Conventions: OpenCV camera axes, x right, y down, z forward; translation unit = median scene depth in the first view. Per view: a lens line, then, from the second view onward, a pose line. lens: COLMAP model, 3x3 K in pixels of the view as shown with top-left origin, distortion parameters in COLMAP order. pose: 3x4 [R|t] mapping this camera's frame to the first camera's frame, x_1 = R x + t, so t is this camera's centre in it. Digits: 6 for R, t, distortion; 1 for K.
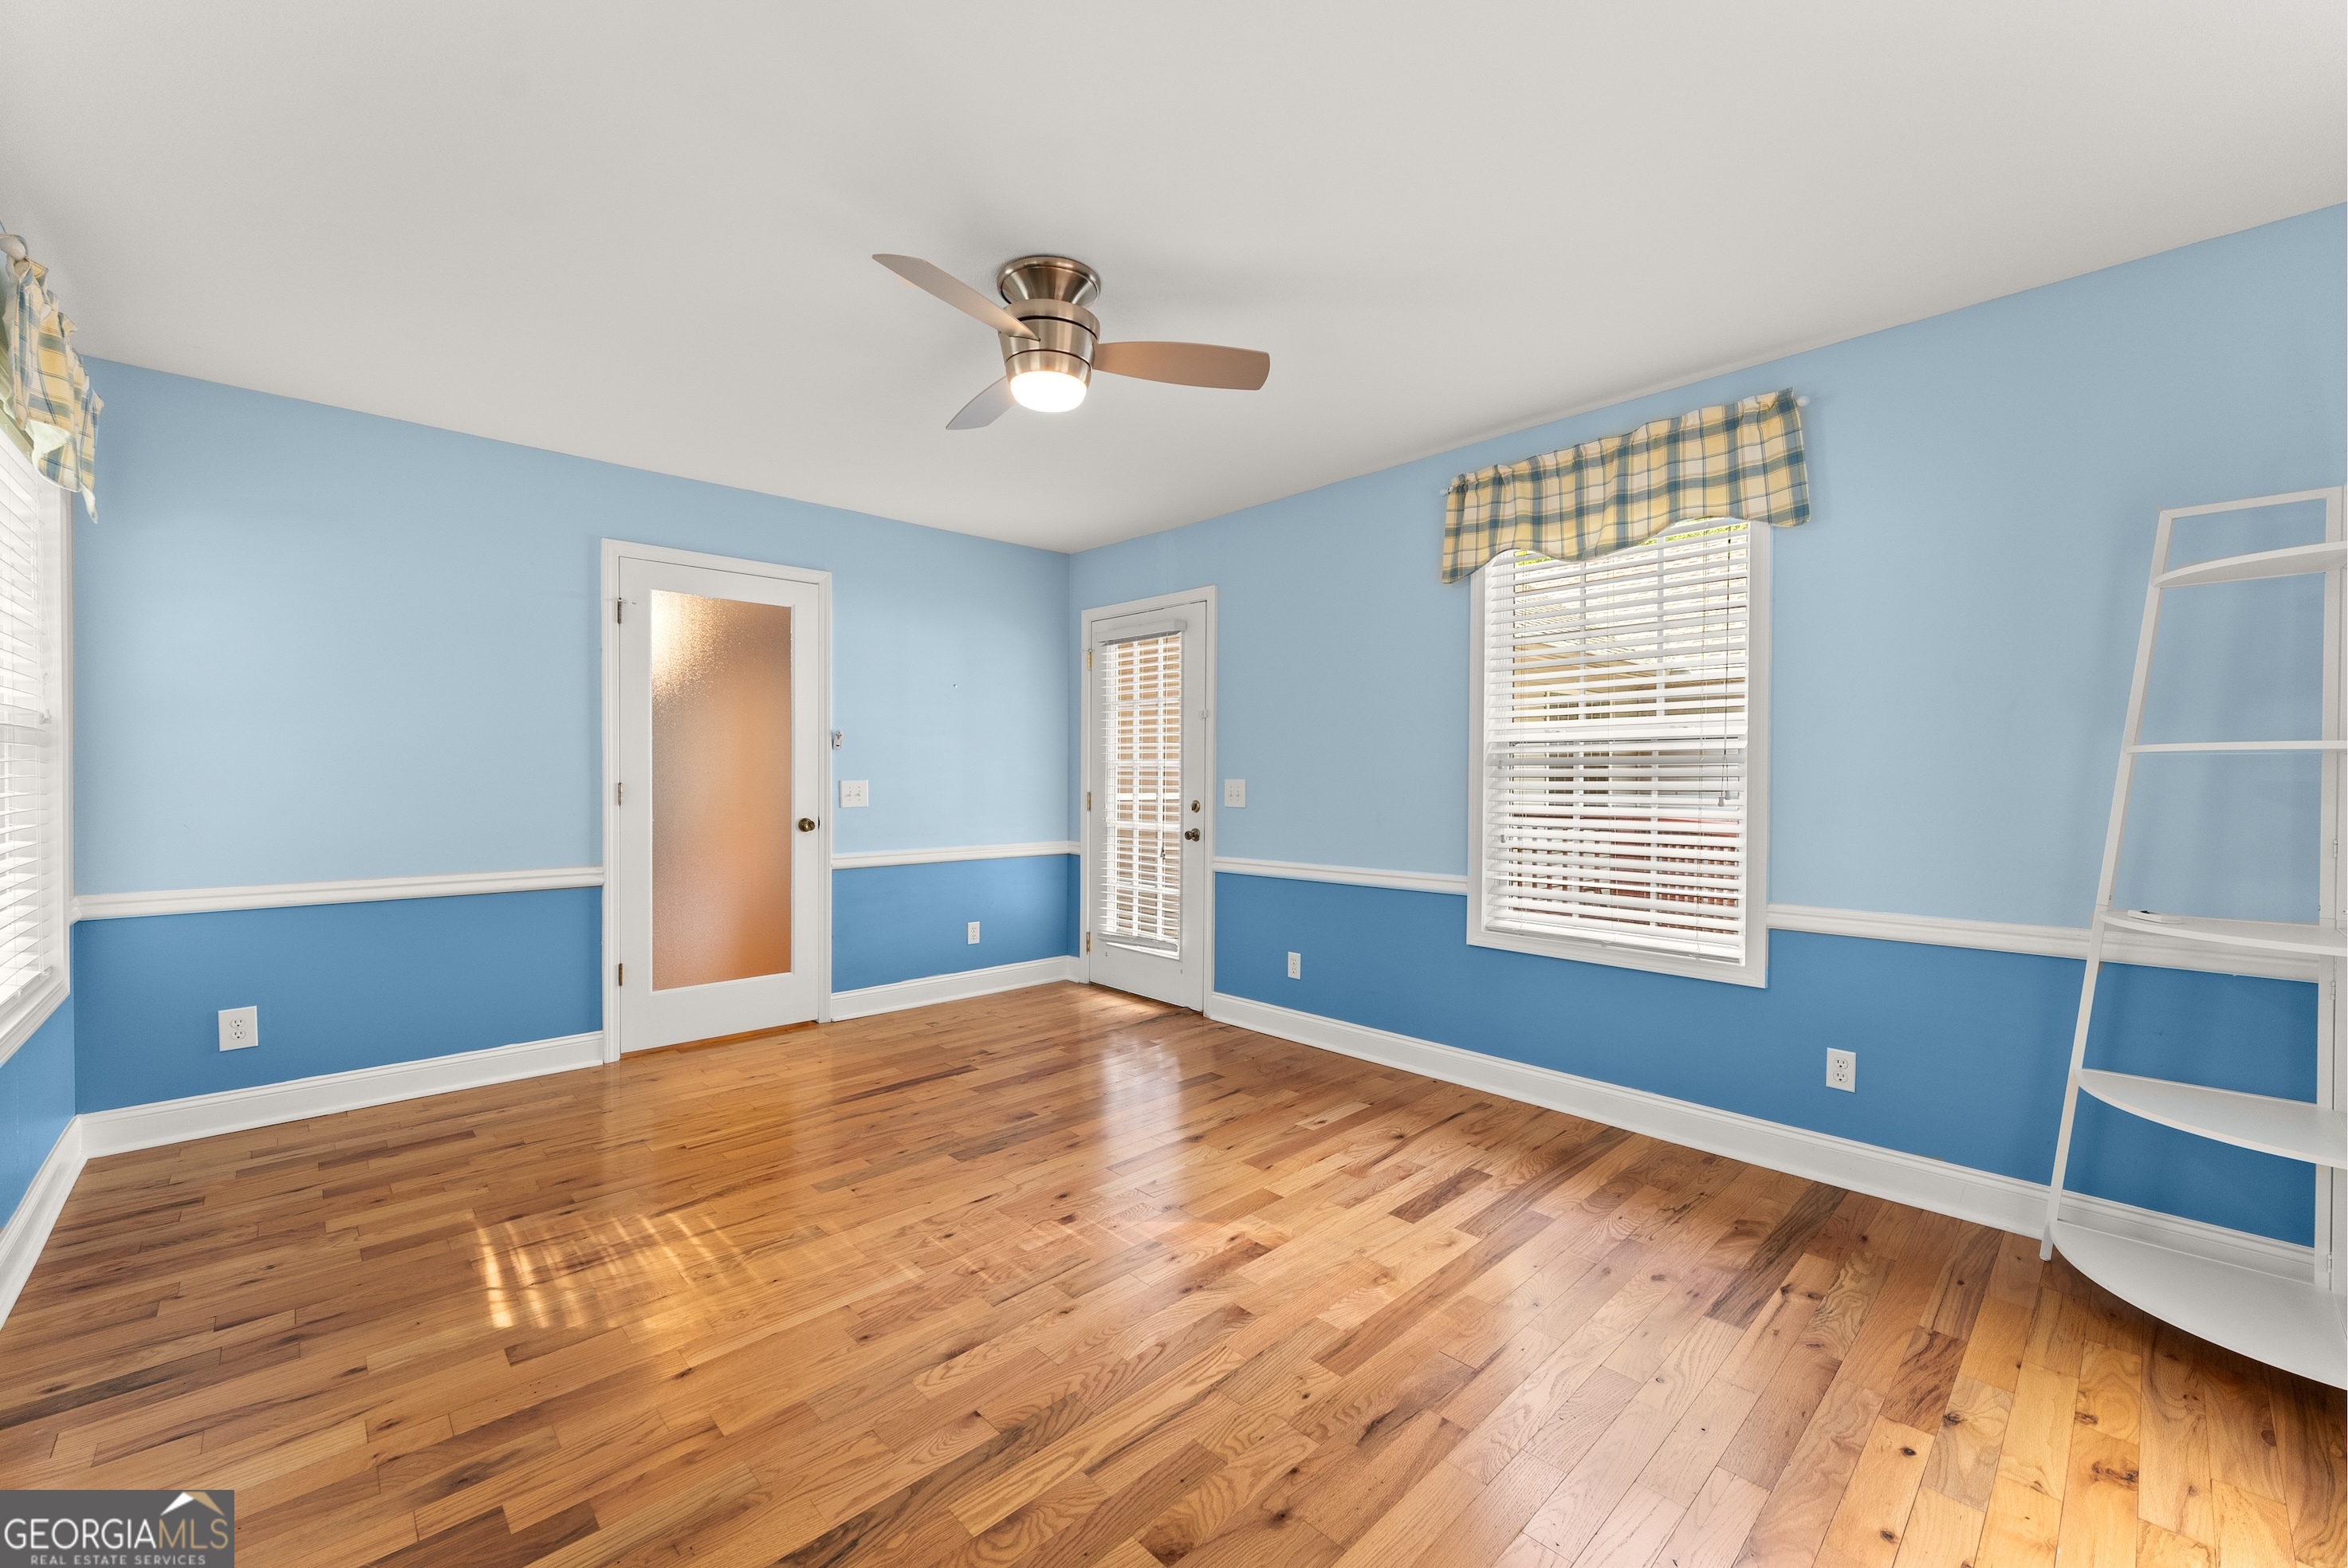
lens RADIAL K [[946.9, 0, 1170.0], [0, 946.9, 772.7], [0, 0, 1]] dist [0.000700, 0.000146]
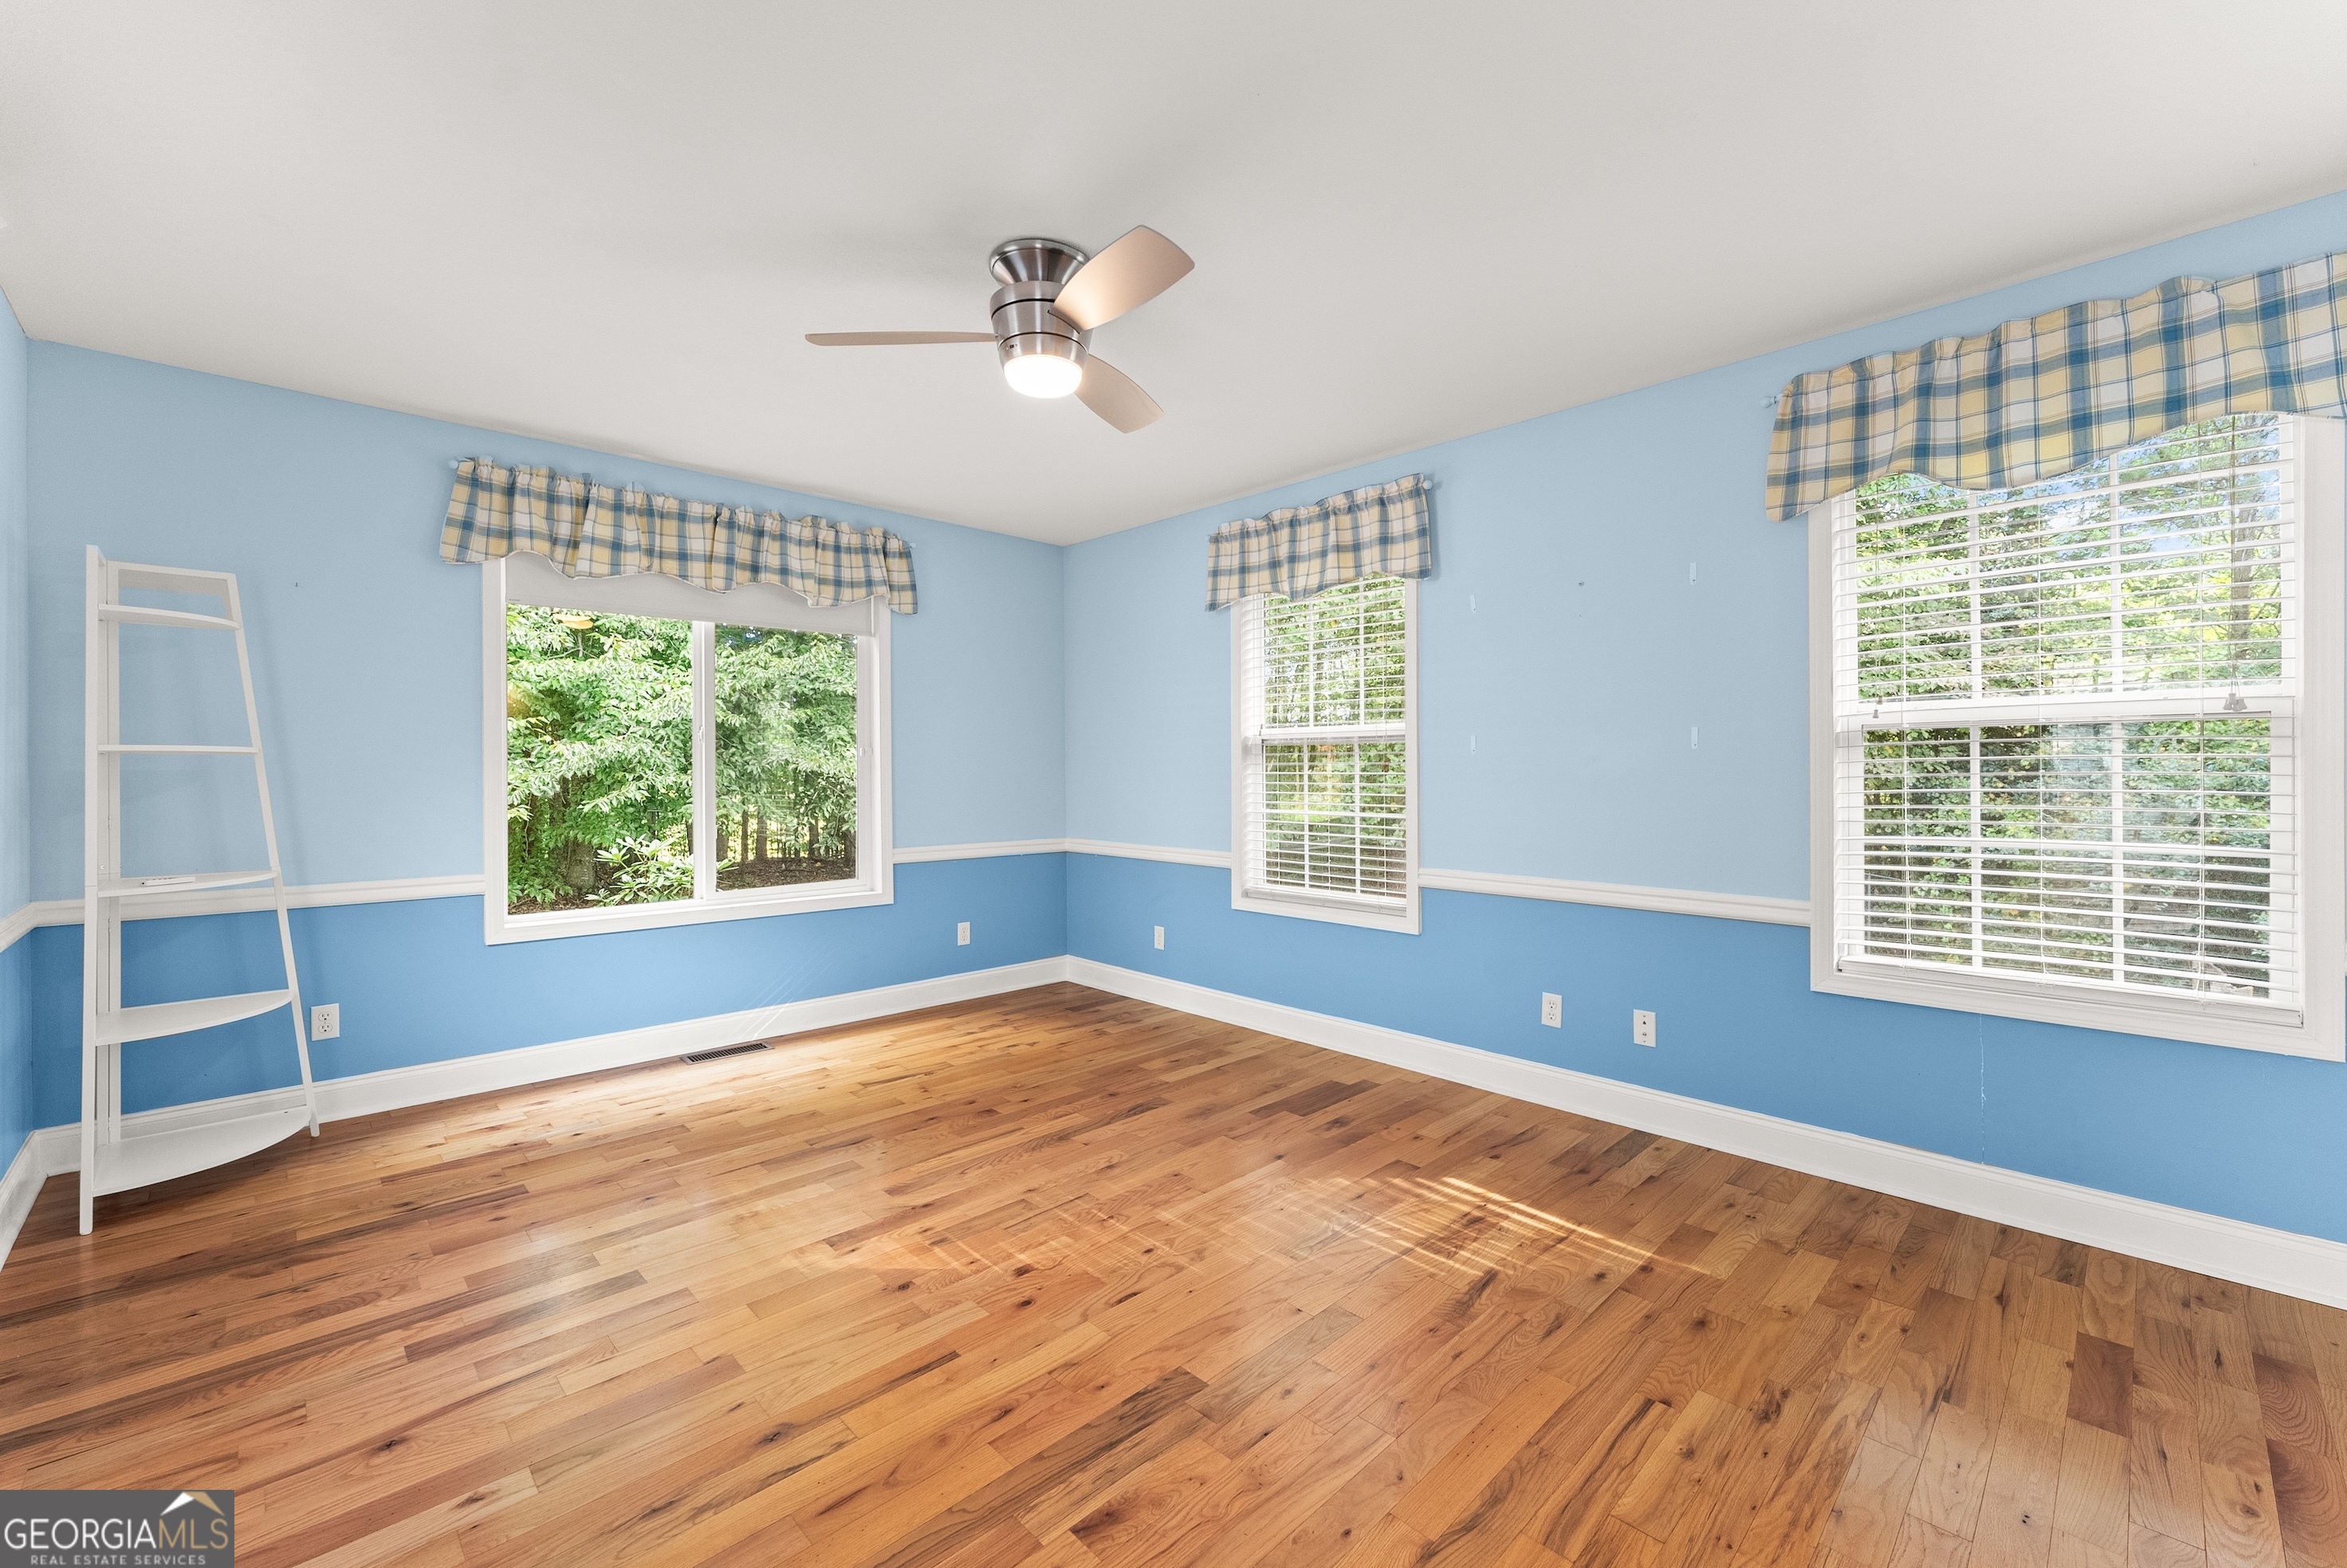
lens RADIAL K [[946.5, 0, 1169.5], [0, 946.5, 772.7], [0, 0, 1]] dist [0.000700, 0.000146]
pose [[-0.999953, -0.001117, -0.009623, -0.260963], [-0.001159, 0.999990, 0.004339, 0.001036], [0.009618, 0.004350, -0.999944, 2.080177]]
